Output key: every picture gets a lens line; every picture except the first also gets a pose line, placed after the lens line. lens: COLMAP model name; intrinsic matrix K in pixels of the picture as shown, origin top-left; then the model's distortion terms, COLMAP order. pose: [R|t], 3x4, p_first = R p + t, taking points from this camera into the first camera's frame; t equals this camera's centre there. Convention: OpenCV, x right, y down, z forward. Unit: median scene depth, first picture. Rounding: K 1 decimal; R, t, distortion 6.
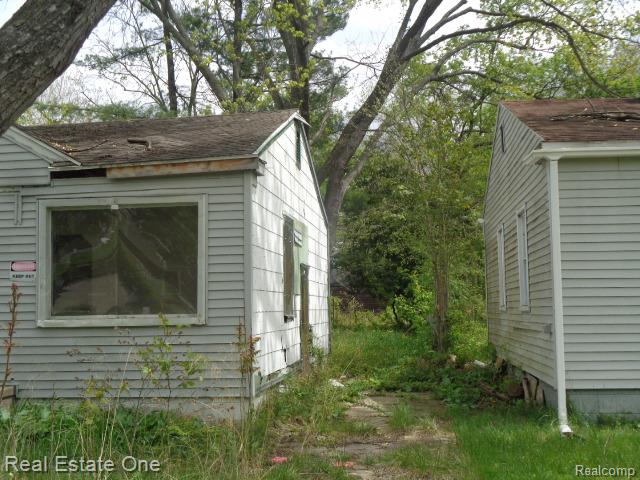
lens RADIAL K [[845.8, 0, 323.0], [0, 845.8, 239.4], [0, 0, 1]] dist [-0.068739, 0.000000]
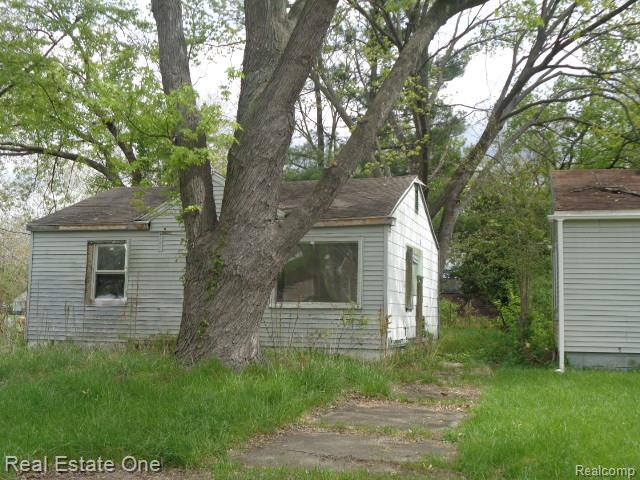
lens RADIAL K [[744.8, 0, 321.8], [0, 744.8, 240.7], [0, 0, 1]] dist [-0.014460, 0.000000]
pose [[0.986560, 0.016478, -0.162565, 0.028718], [-0.018612, 0.999759, -0.011614, -0.020578], [0.162335, 0.014484, 0.986629, -0.489227]]
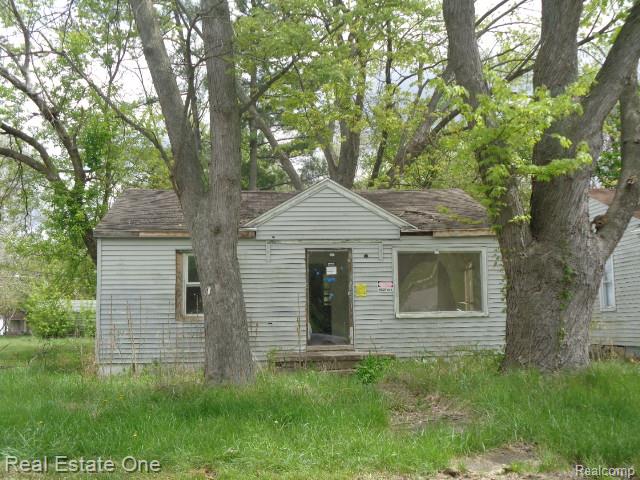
lens RADIAL K [[744.8, 0, 317.1], [0, 744.8, 242.3], [0, 0, 1]] dist [-0.014460, 0.000000]
pose [[0.976384, 0.022523, 0.214867, -0.711021], [-0.016935, 0.999470, -0.027813, -0.009173], [-0.215379, 0.023517, 0.976247, -0.443007]]
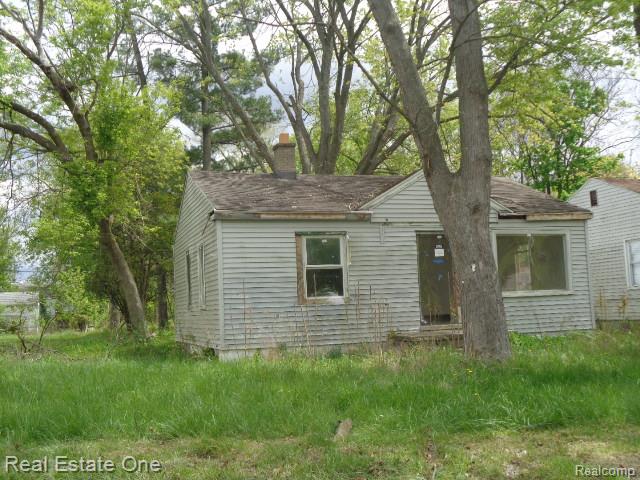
lens RADIAL K [[744.8, 0, 317.8], [0, 744.8, 241.3], [0, 0, 1]] dist [-0.014460, 0.000000]
pose [[0.905838, 0.018607, 0.423215, -1.185594], [-0.011399, 0.999744, -0.019555, 0.012698], [-0.423471, 0.012890, 0.905818, -0.295362]]
